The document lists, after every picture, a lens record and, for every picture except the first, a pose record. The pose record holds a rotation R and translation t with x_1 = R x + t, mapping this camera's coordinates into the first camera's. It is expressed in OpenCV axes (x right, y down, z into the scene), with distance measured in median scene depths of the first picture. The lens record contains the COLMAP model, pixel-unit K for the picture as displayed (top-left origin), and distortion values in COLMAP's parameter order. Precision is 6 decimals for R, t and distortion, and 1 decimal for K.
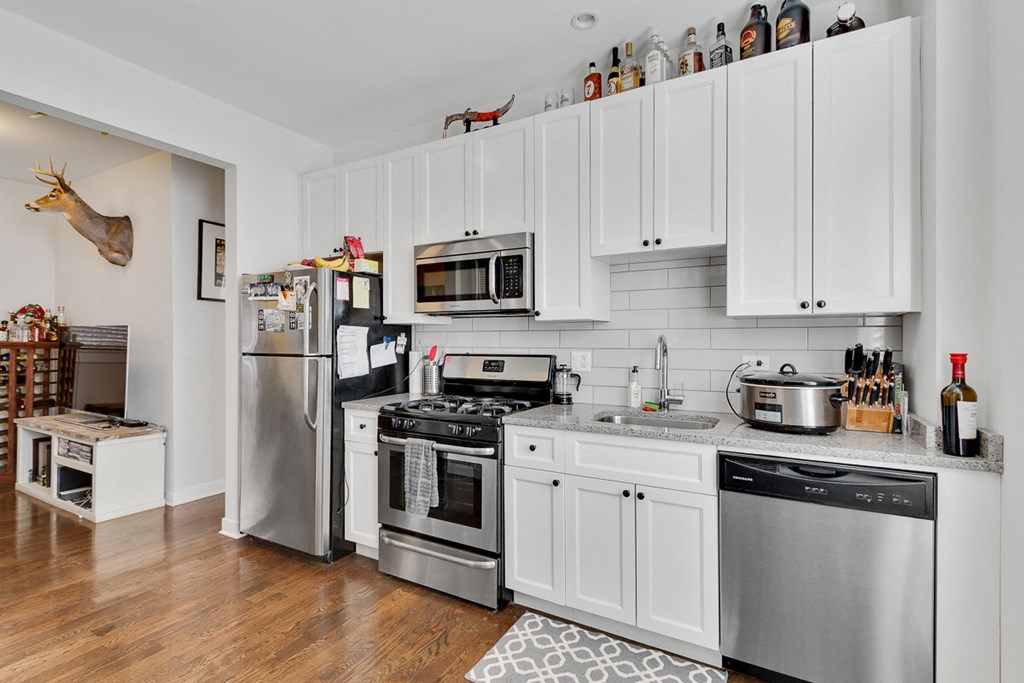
lens RADIAL K [[476.0, 0, 502.0], [0, 476.0, 342.3], [0, 0, 1]] dist [0.001039, 0.000014]
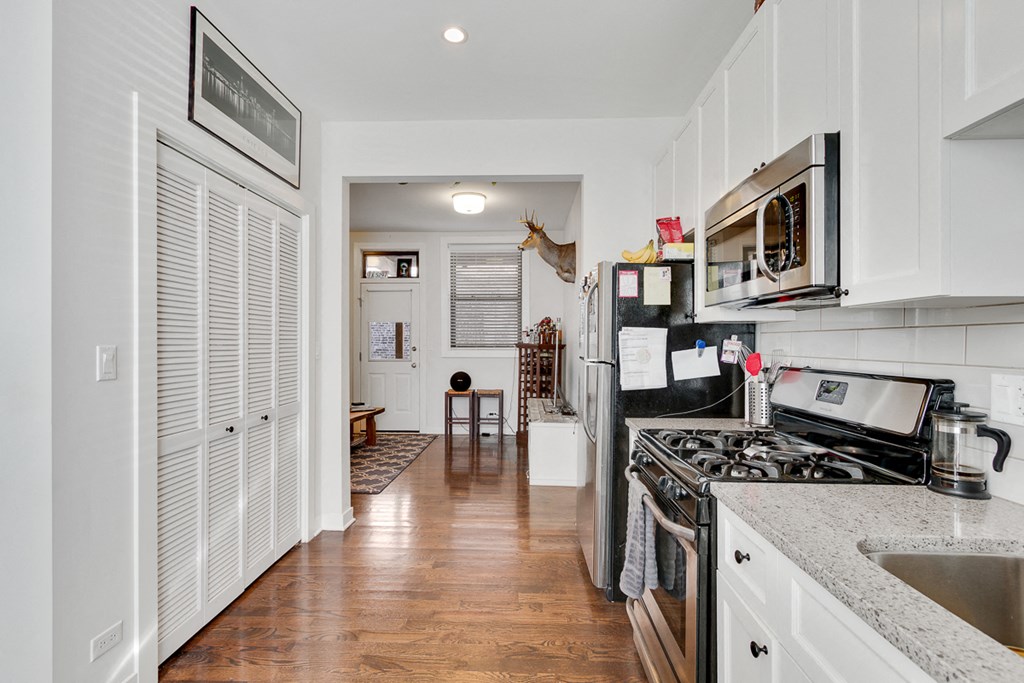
lens RADIAL K [[476.0, 0, 502.0], [0, 476.0, 342.3], [0, 0, 1]] dist [0.001039, 0.000014]
pose [[0.466321, 0.000636, -0.884615, 0.293404], [-0.004186, 0.999990, -0.001488, -0.005936], [0.884606, 0.004397, 0.466319, 0.388773]]
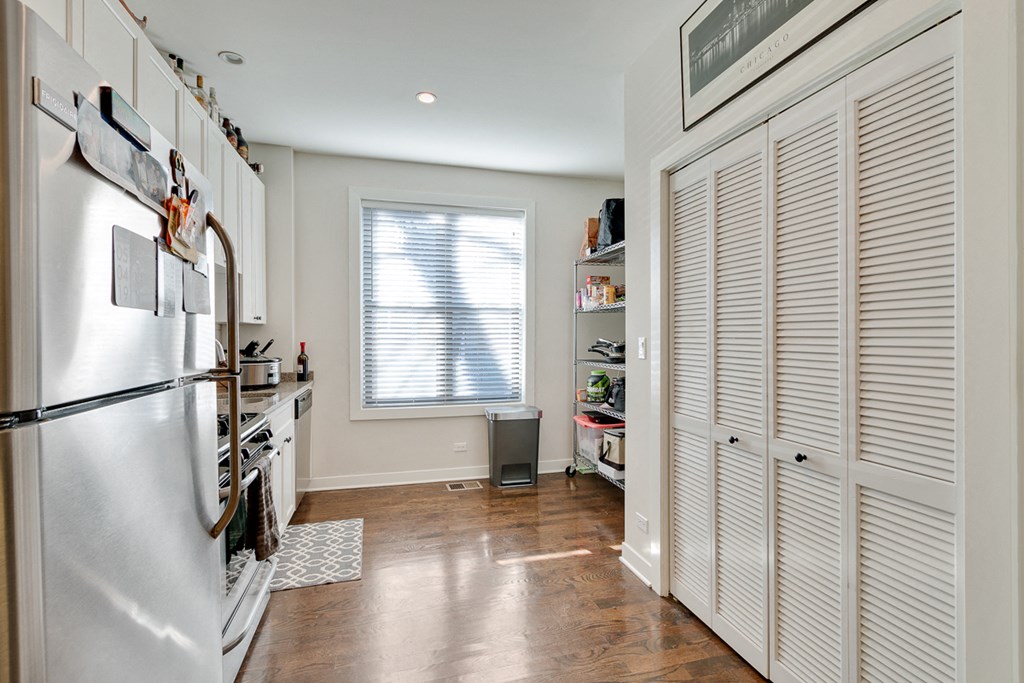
lens RADIAL K [[478.7, 0, 508.1], [0, 478.7, 329.4], [0, 0, 1]] dist [0.010324, 0.000259]
pose [[-0.713391, 0.011398, 0.700674, -0.841995], [0.006064, 0.999931, -0.010092, -0.006724], [-0.700740, -0.002951, -0.713411, 1.039090]]
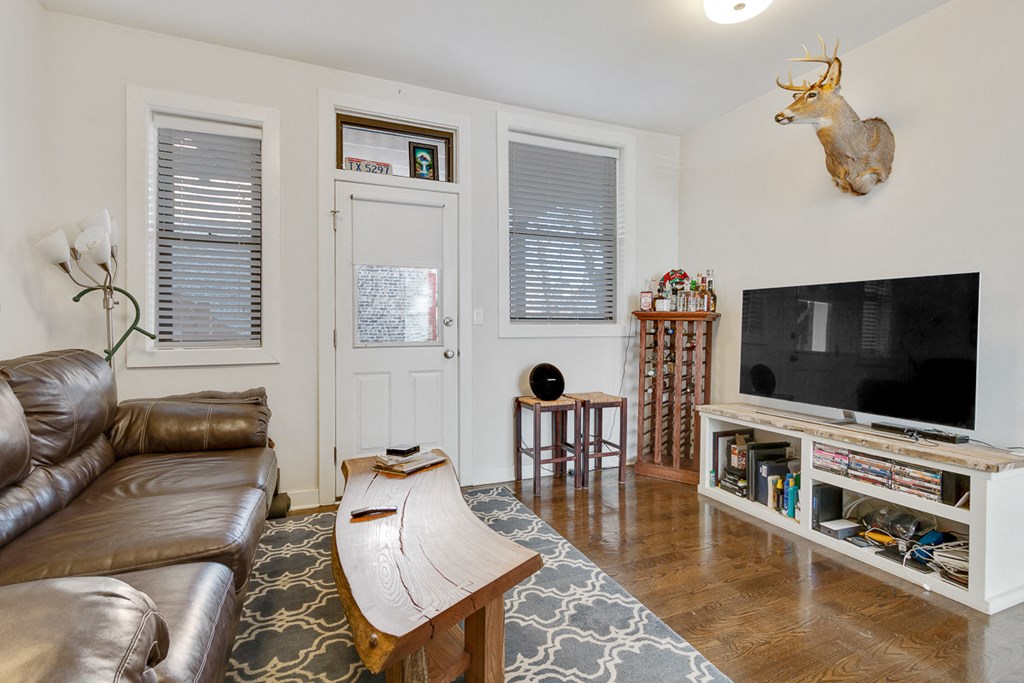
lens RADIAL K [[466.7, 0, 511.1], [0, 466.7, 334.6], [0, 0, 1]] dist [-0.003034, -0.000115]
pose [[0.801174, 0.005762, -0.598404, -1.160078], [0.000584, 0.999946, 0.010410, 0.044781], [0.598432, -0.008689, 0.801127, 0.250893]]
